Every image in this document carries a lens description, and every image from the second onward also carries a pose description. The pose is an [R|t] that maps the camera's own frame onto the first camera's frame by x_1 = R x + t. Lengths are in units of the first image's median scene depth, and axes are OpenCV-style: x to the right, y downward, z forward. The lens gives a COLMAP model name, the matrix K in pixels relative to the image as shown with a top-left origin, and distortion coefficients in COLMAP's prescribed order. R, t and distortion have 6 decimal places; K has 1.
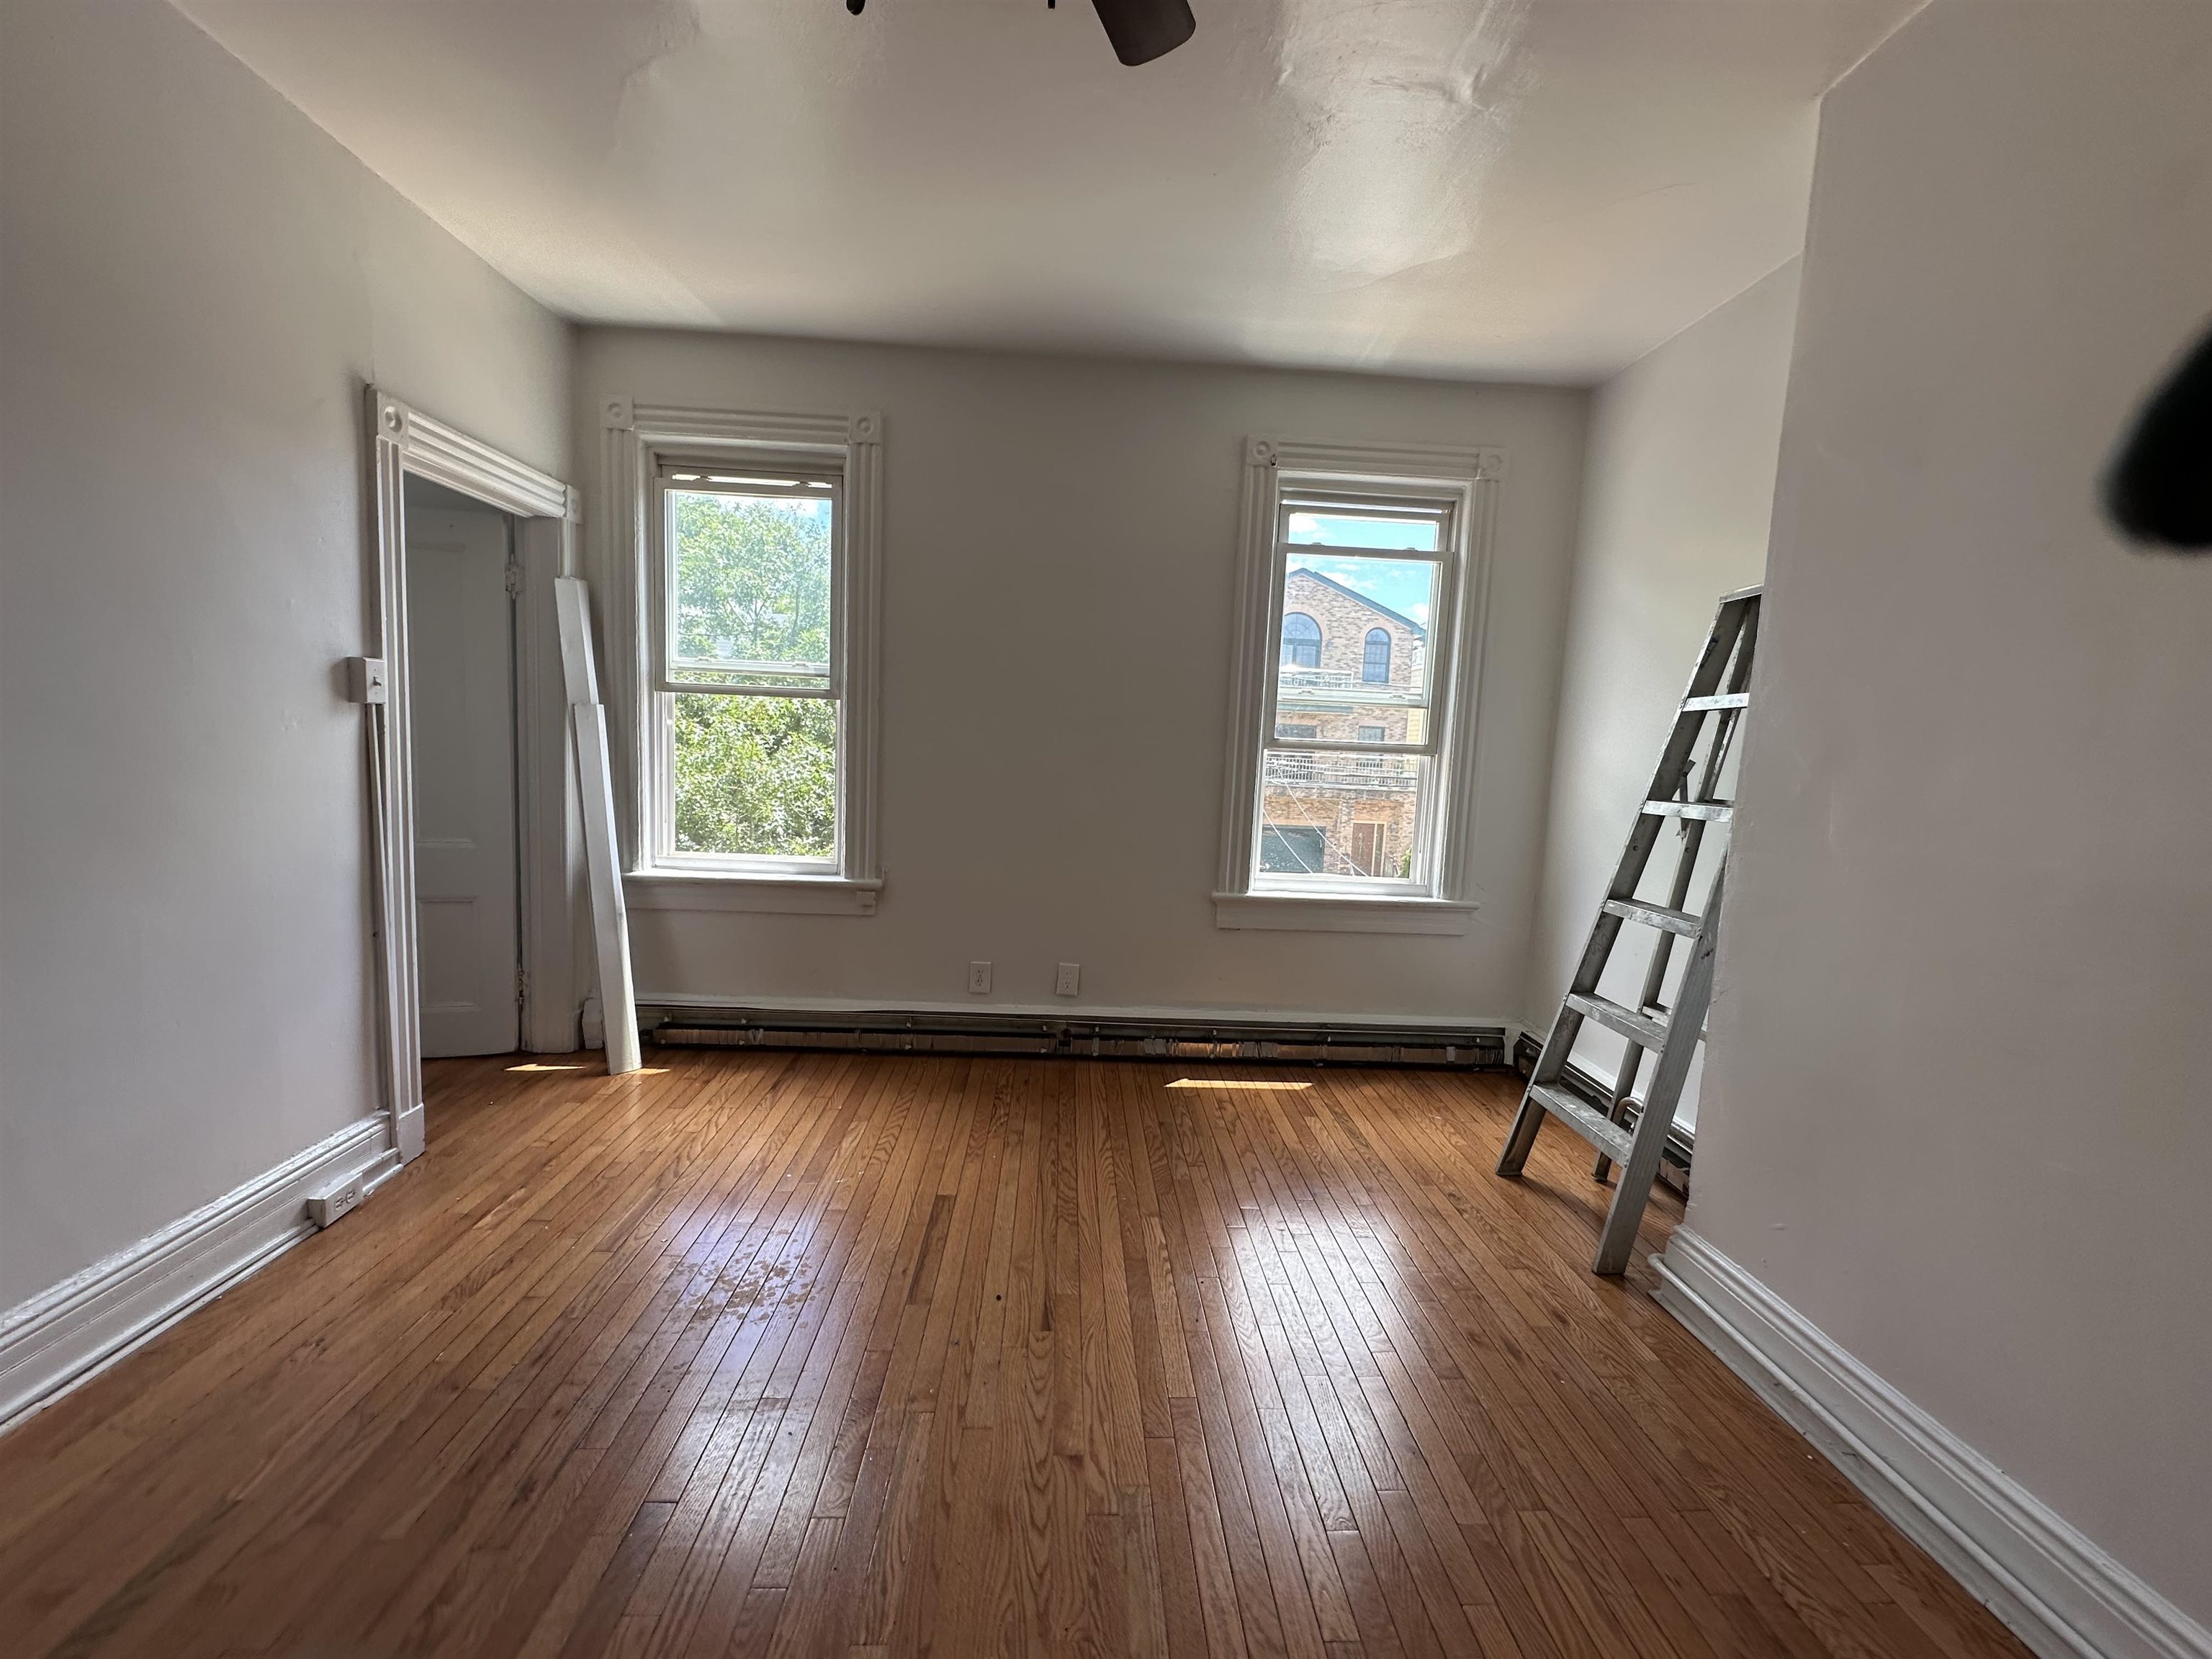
lens RADIAL K [[905.9, 0, 1106.0], [0, 905.9, 829.5], [0, 0, 1]] dist [-0.000228, -0.000008]
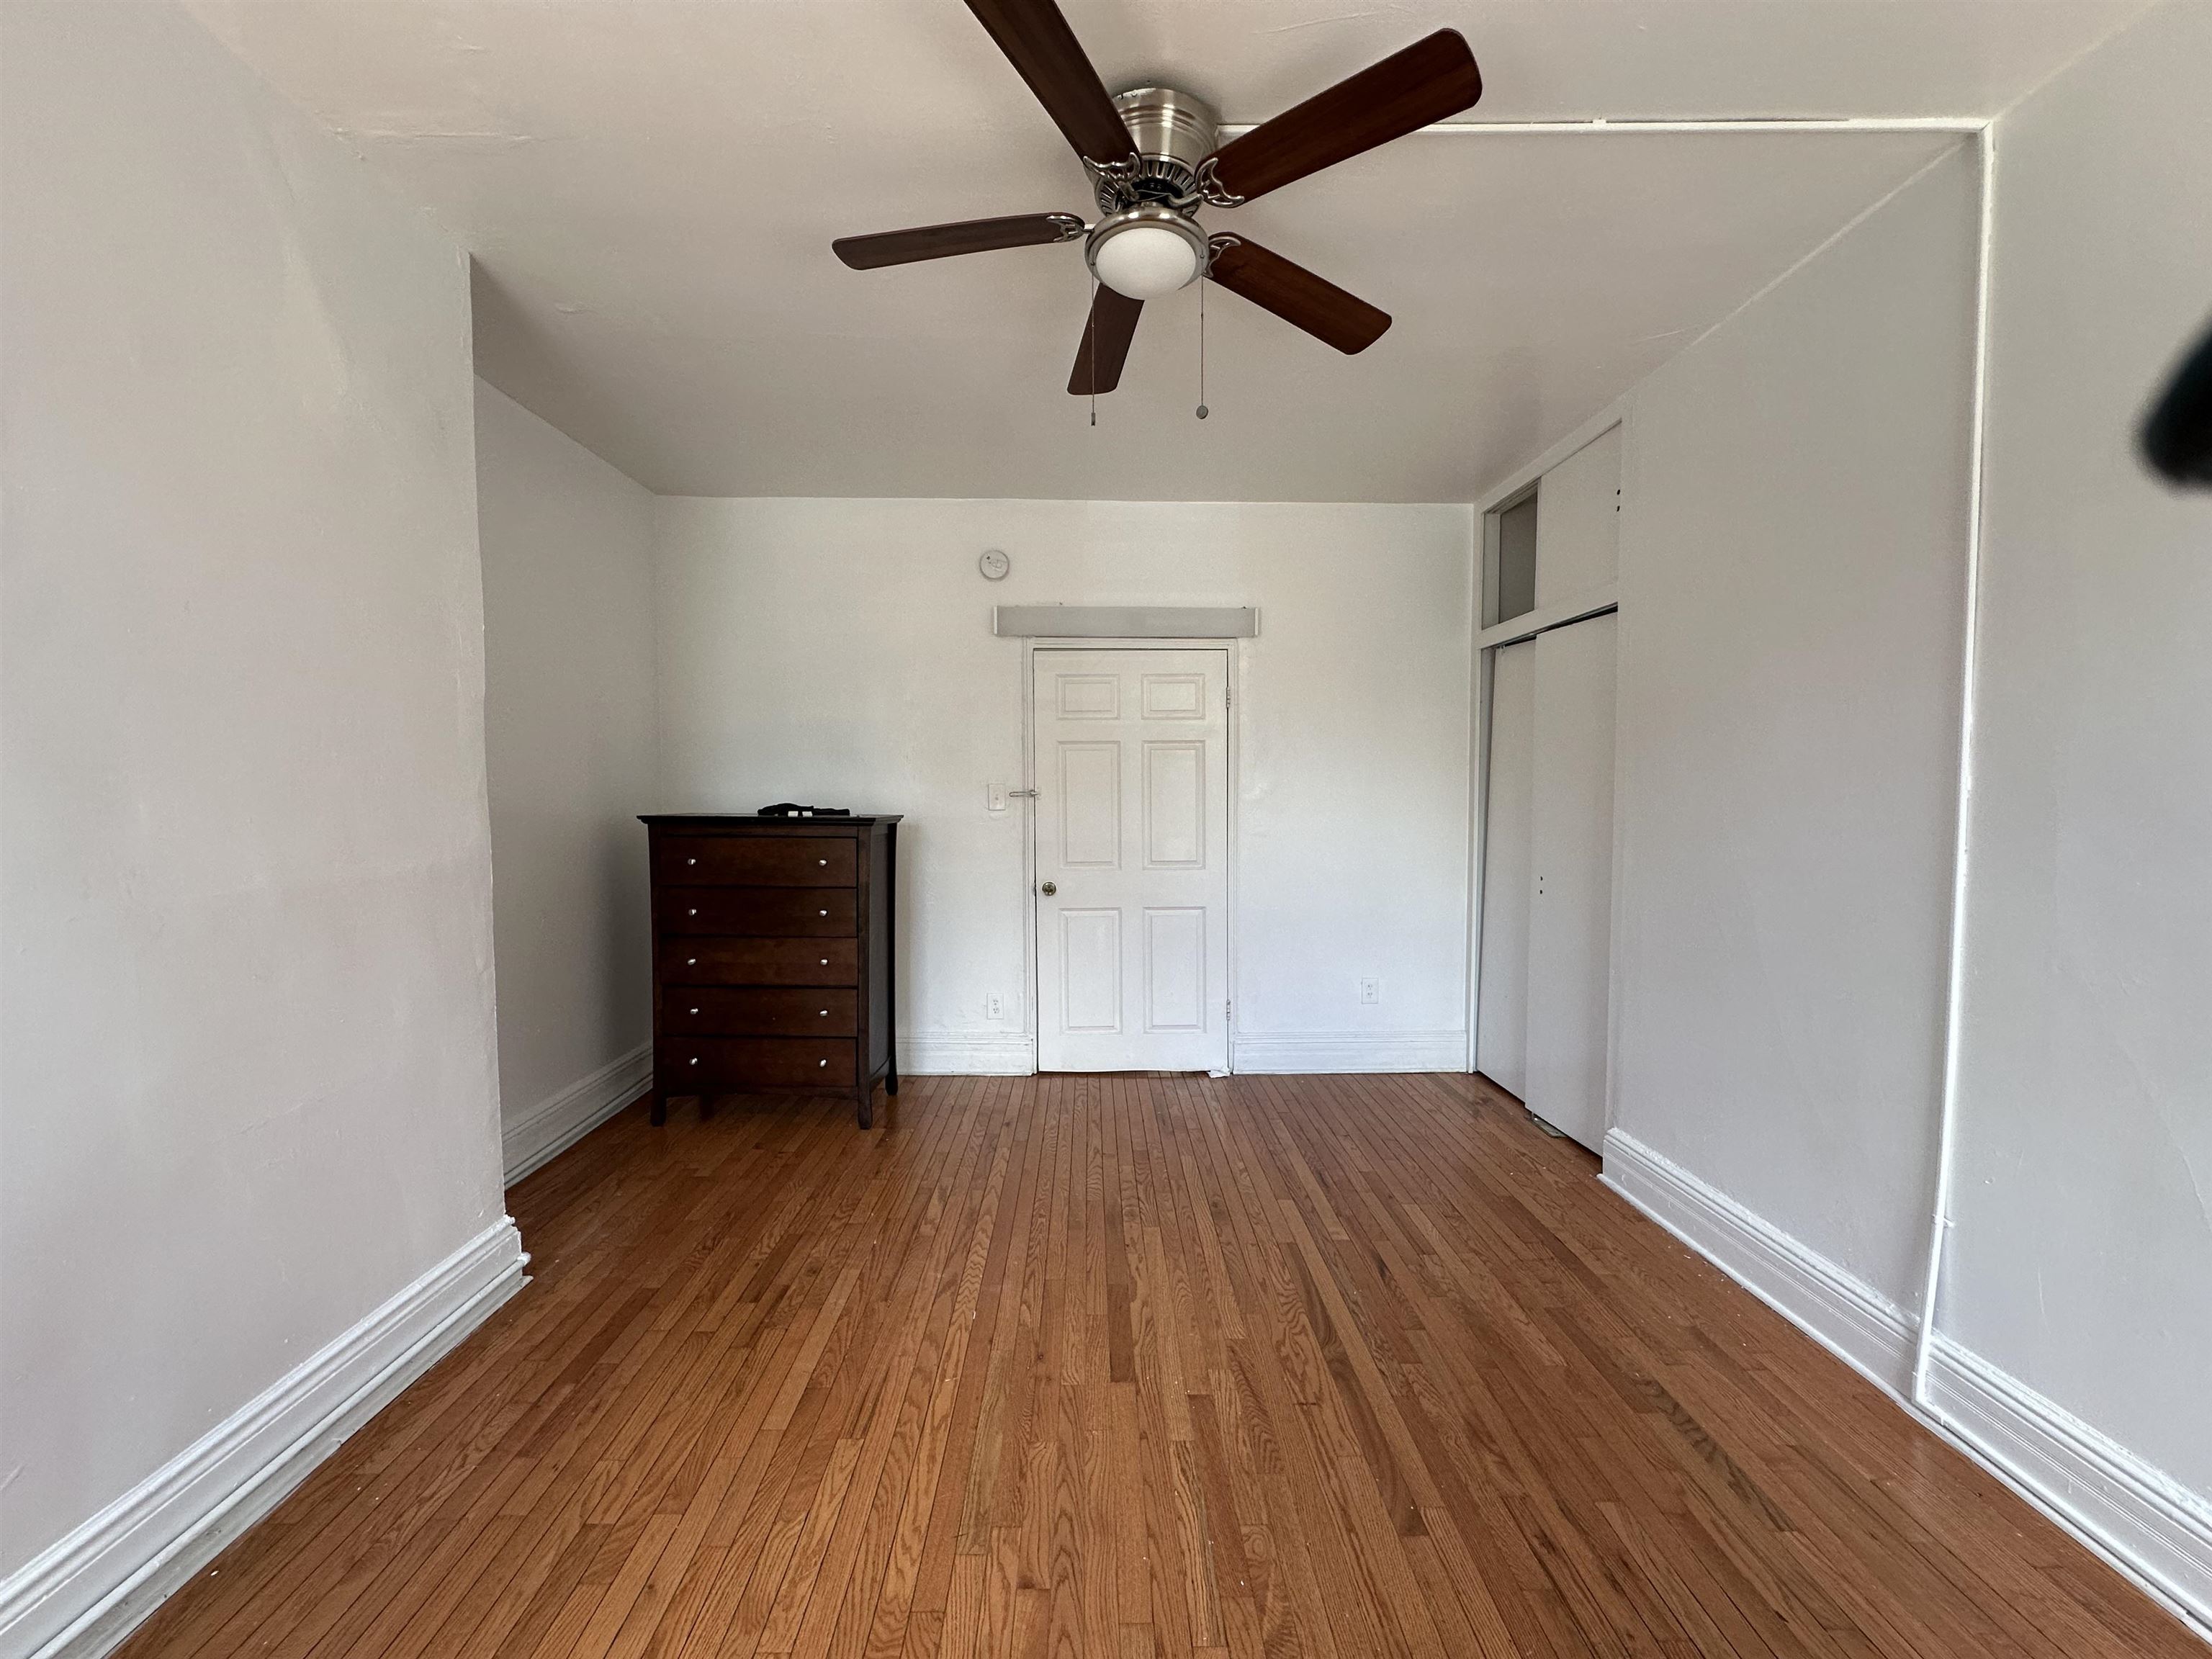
lens RADIAL K [[905.9, 0, 1106.0], [0, 905.9, 829.5], [0, 0, 1]] dist [-0.000228, -0.000008]
pose [[-0.998641, -0.045379, 0.025619, -0.107868], [-0.041192, 0.988530, 0.145302, -0.223433], [-0.031919, 0.144049, -0.989056, 1.871674]]
